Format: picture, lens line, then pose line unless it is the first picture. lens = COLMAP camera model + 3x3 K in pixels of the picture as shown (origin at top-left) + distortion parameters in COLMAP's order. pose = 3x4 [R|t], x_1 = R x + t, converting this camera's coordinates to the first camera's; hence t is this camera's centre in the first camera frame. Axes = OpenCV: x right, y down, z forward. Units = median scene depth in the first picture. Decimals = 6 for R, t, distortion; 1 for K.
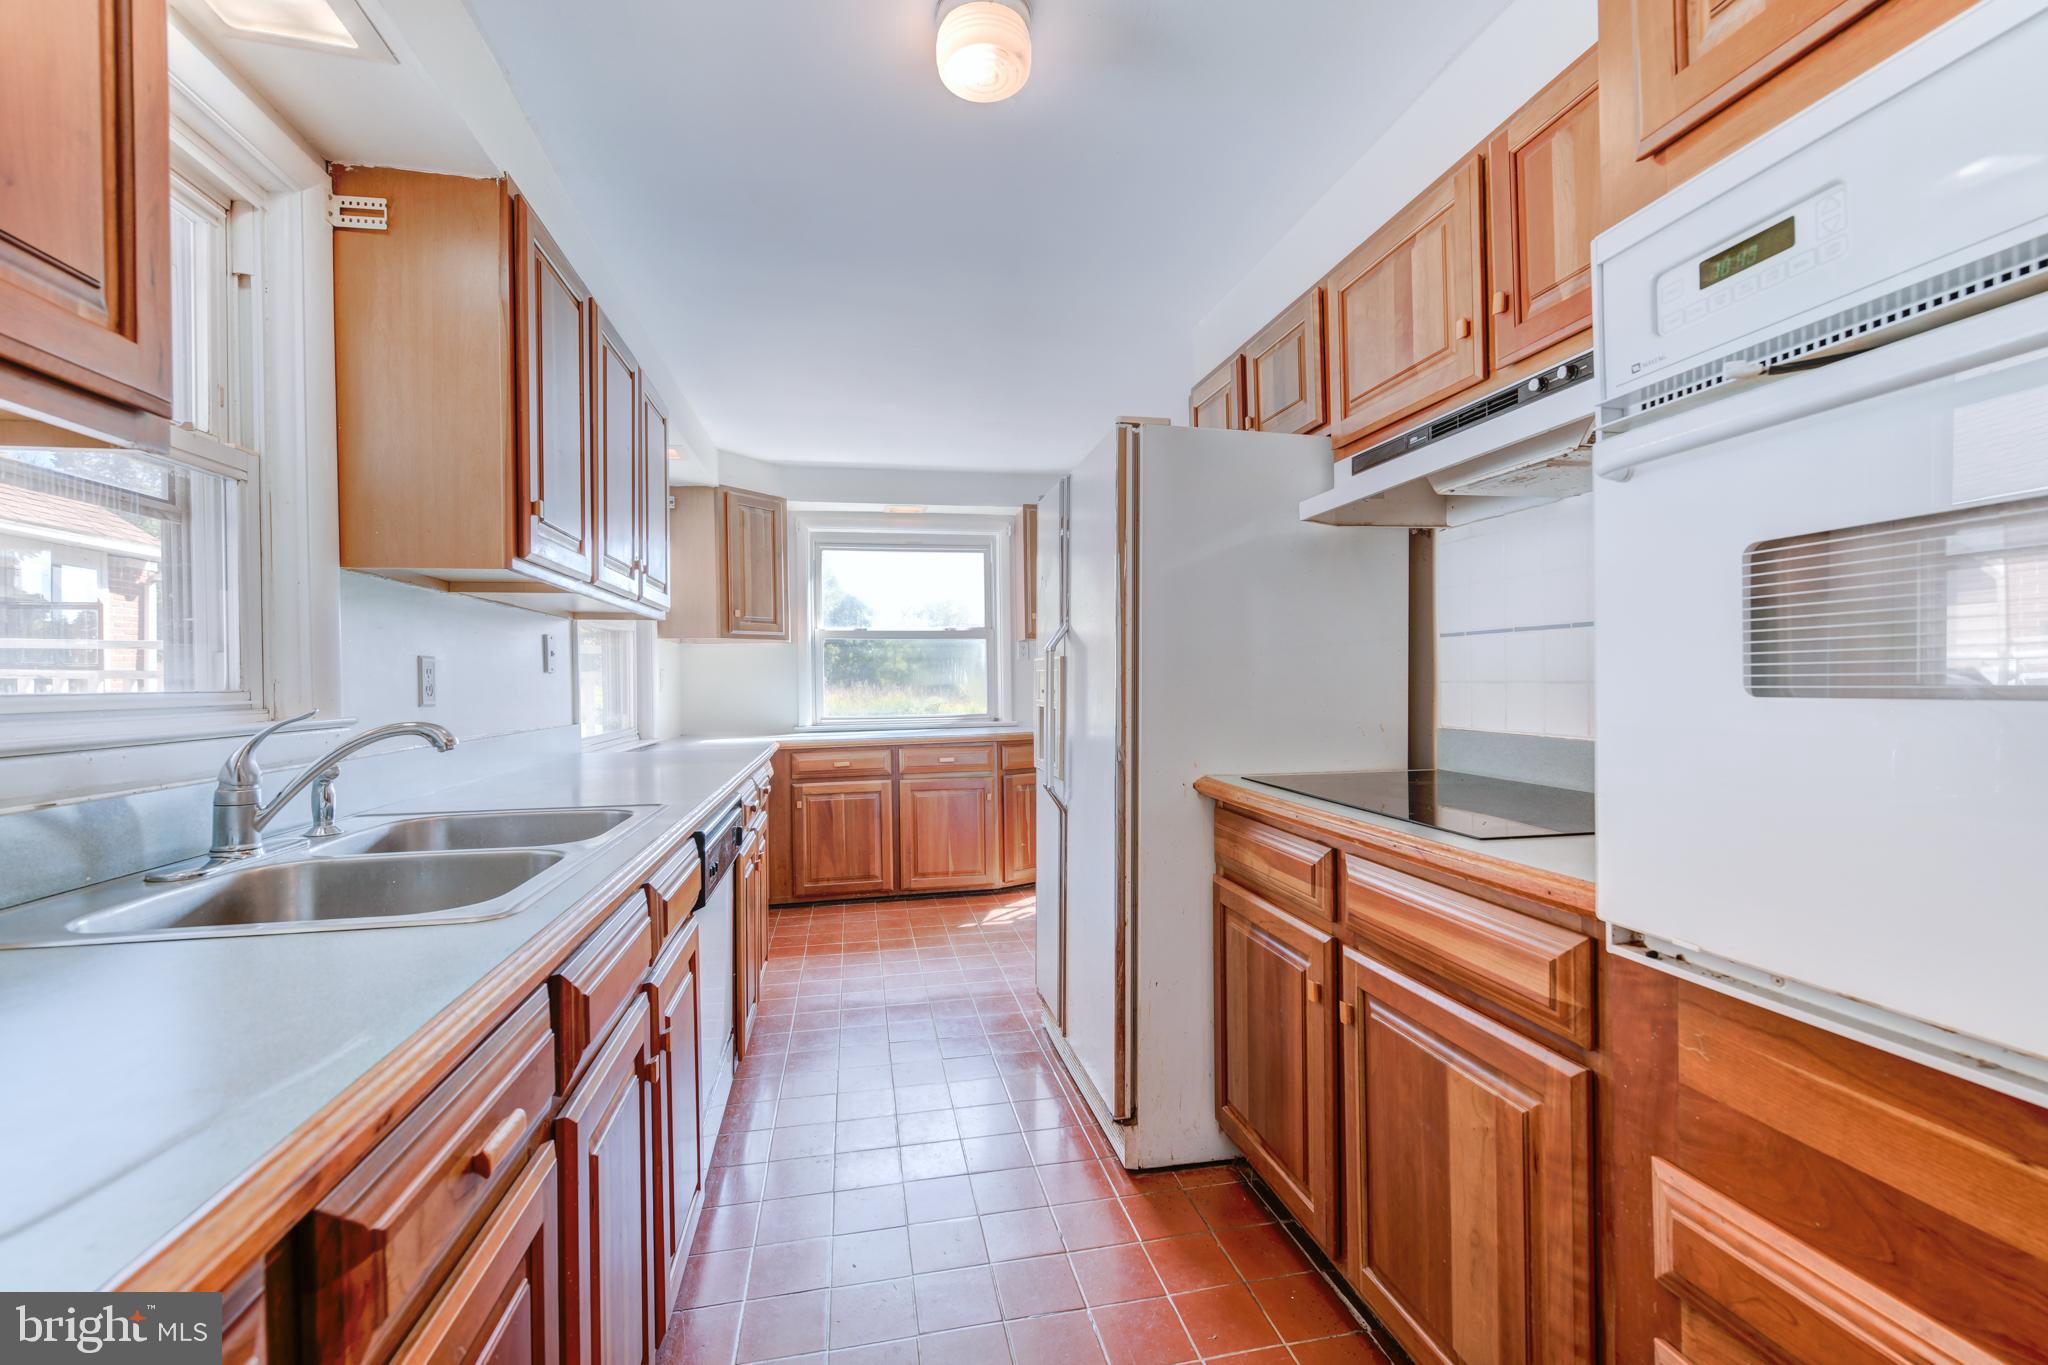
lens RADIAL K [[832.1, 0, 1024.0], [0, 832.1, 682.5], [0, 0, 1]] dist [0.001375, -0.000541]
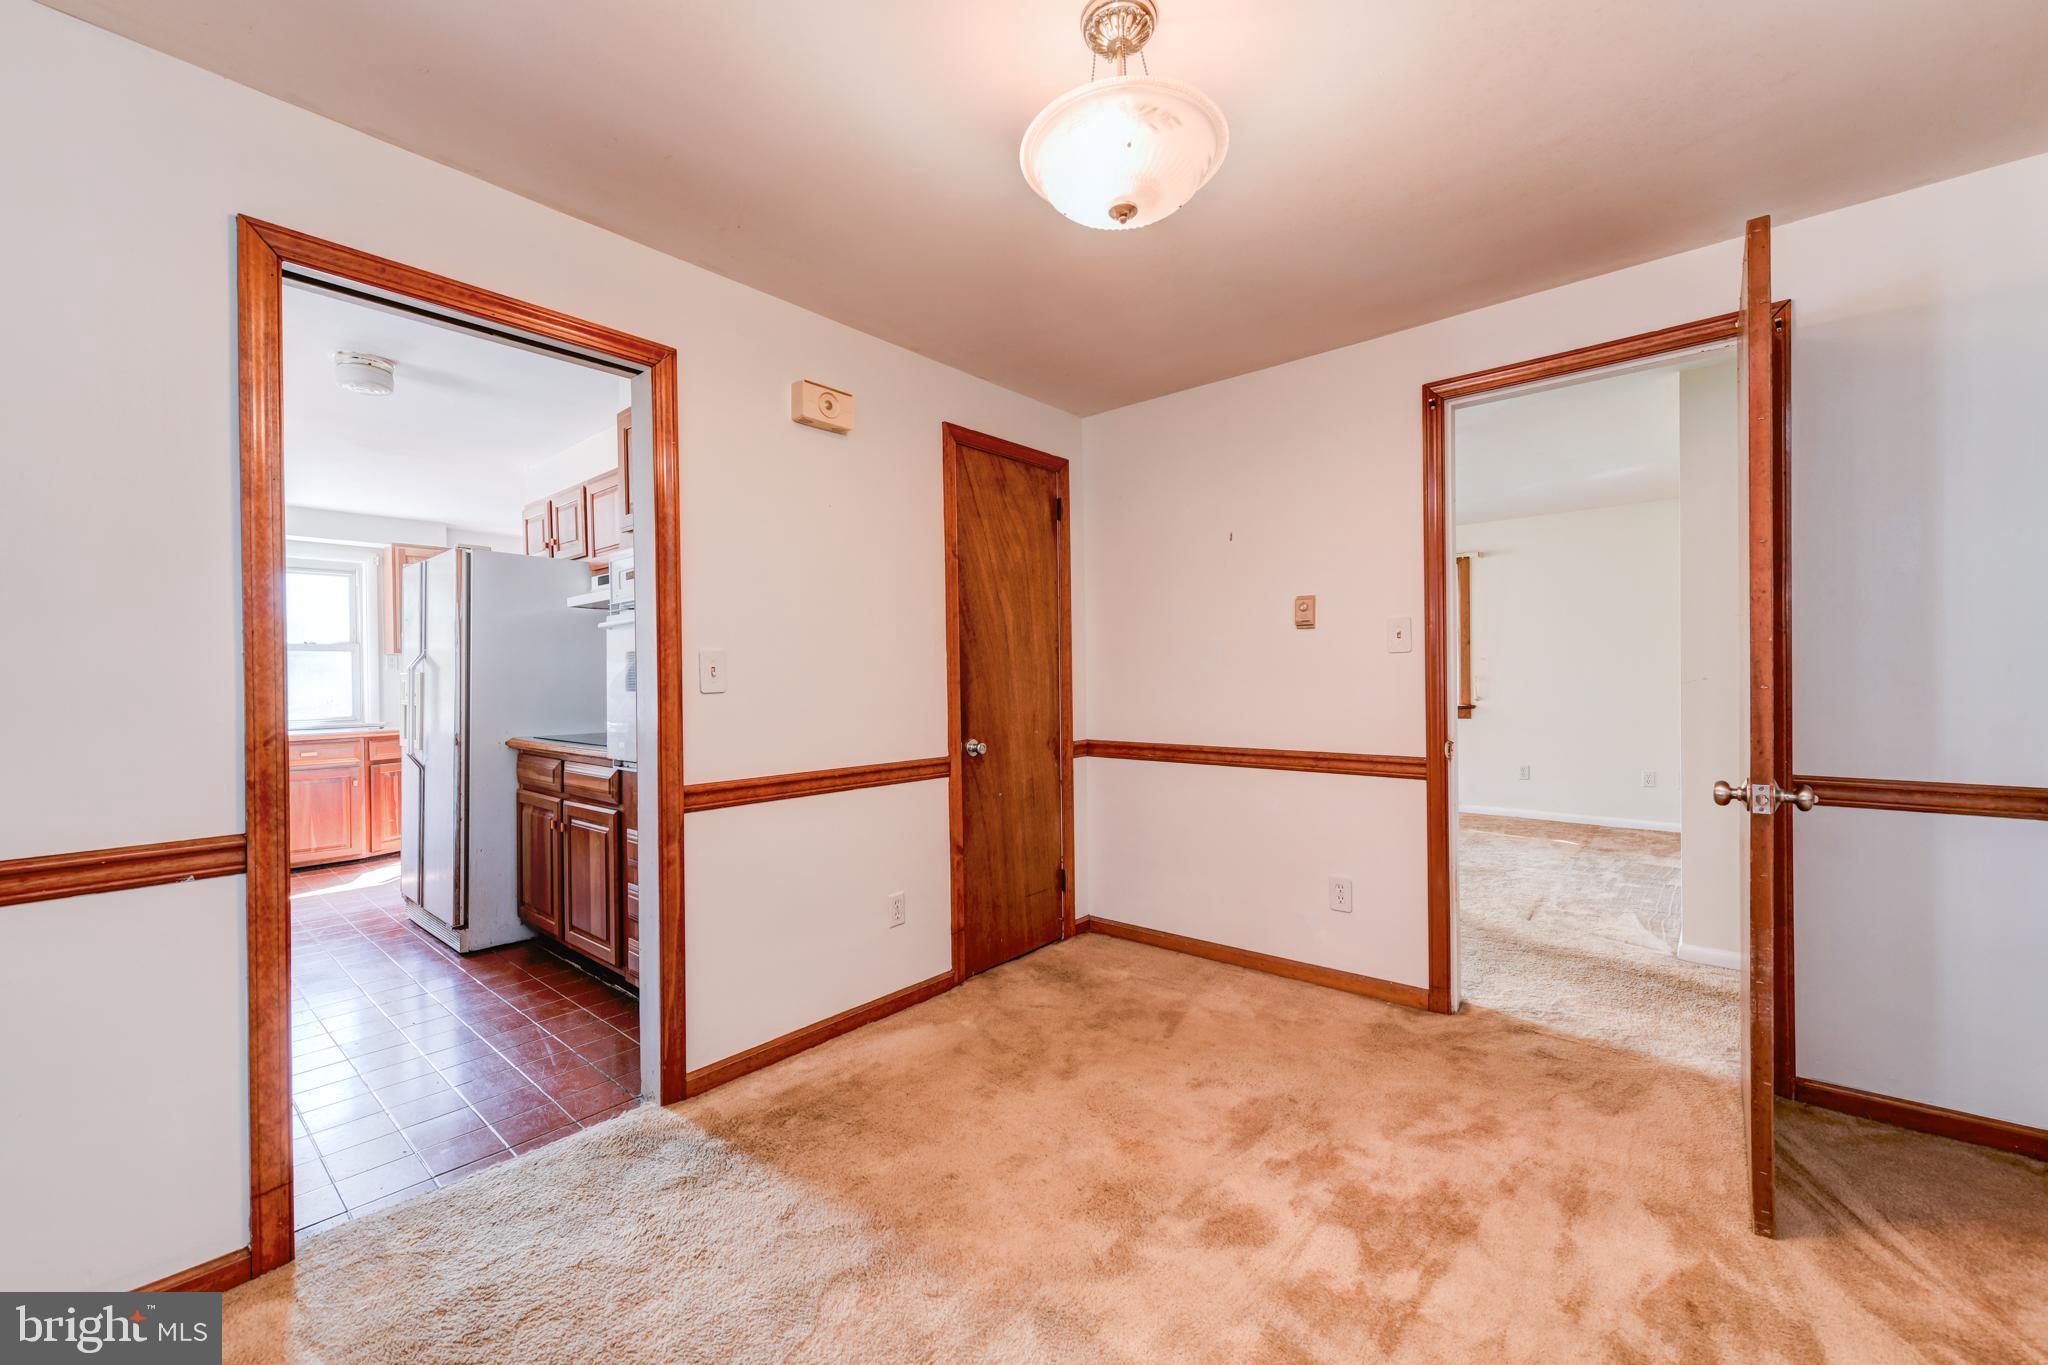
lens RADIAL K [[801.8, 0, 1024.0], [0, 801.8, 682.5], [0, 0, 1]] dist [0.002631, 0.000252]
pose [[0.786723, 0.001248, 0.617305, 0.005065], [0.002492, 0.999983, -0.005199, -0.000742], [-0.617301, 0.005628, 0.786707, -1.151747]]
